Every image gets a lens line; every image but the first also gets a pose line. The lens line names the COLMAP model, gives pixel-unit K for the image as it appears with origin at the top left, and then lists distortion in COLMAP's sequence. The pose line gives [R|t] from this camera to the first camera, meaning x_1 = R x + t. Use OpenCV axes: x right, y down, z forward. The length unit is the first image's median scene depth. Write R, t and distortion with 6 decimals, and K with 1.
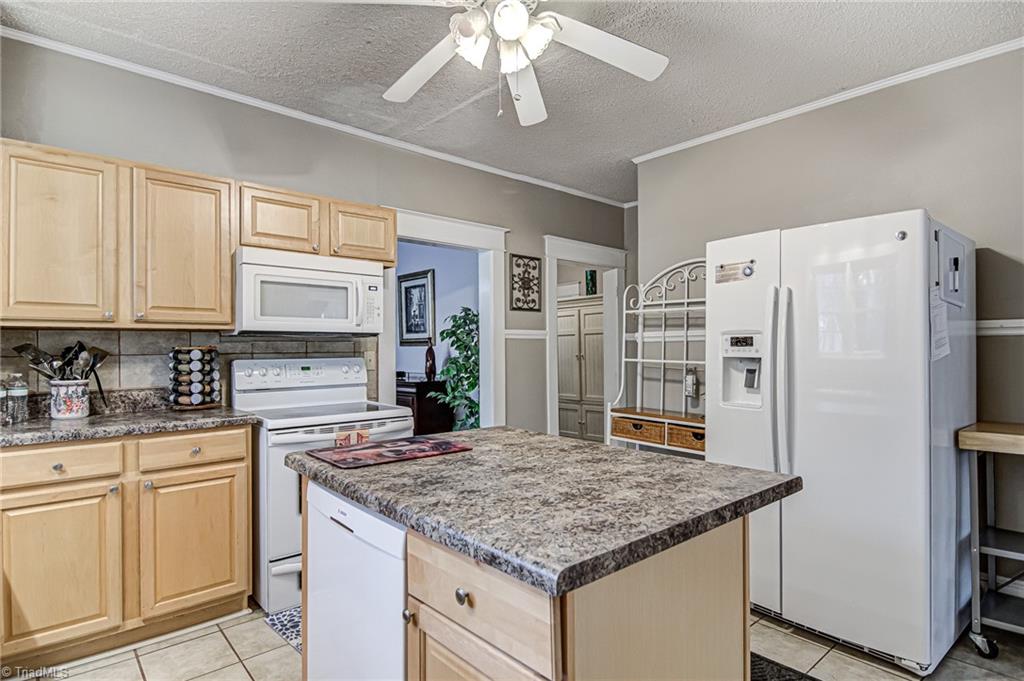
lens RADIAL K [[547.3, 0, 513.6], [0, 547.3, 345.4], [0, 0, 1]] dist [0.018721, -0.017236]
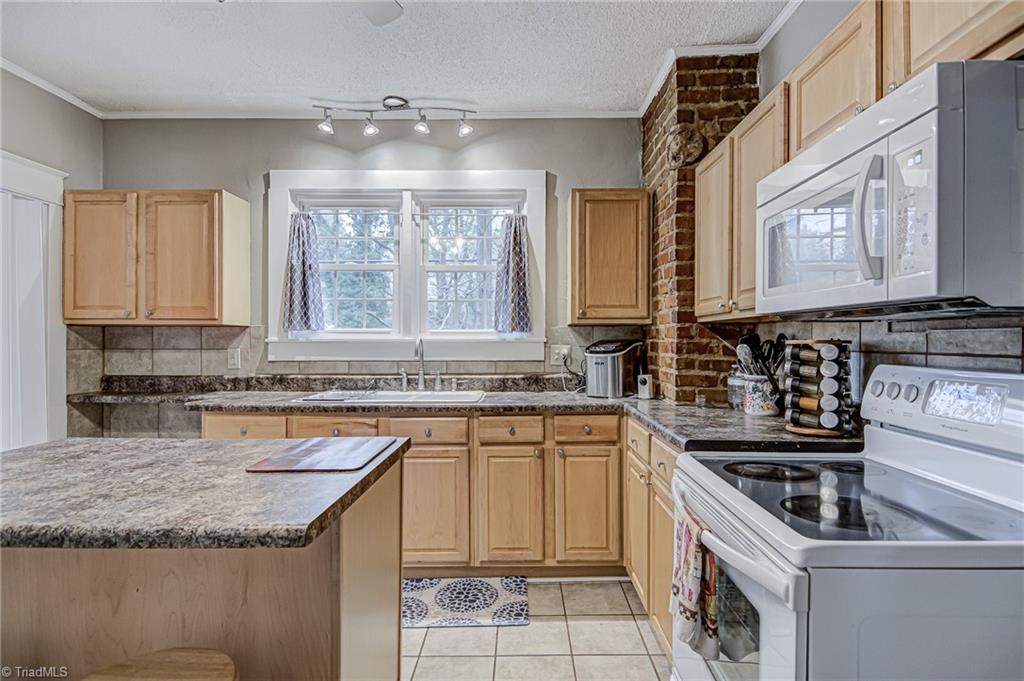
lens RADIAL K [[547.3, 0, 523.3], [0, 547.3, 339.6], [0, 0, 1]] dist [0.018721, -0.017236]
pose [[-0.664399, 0.000996, -0.747377, 0.267699], [0.003866, 0.999990, -0.002104, 0.001322], [0.747368, -0.004287, -0.664397, 1.979307]]
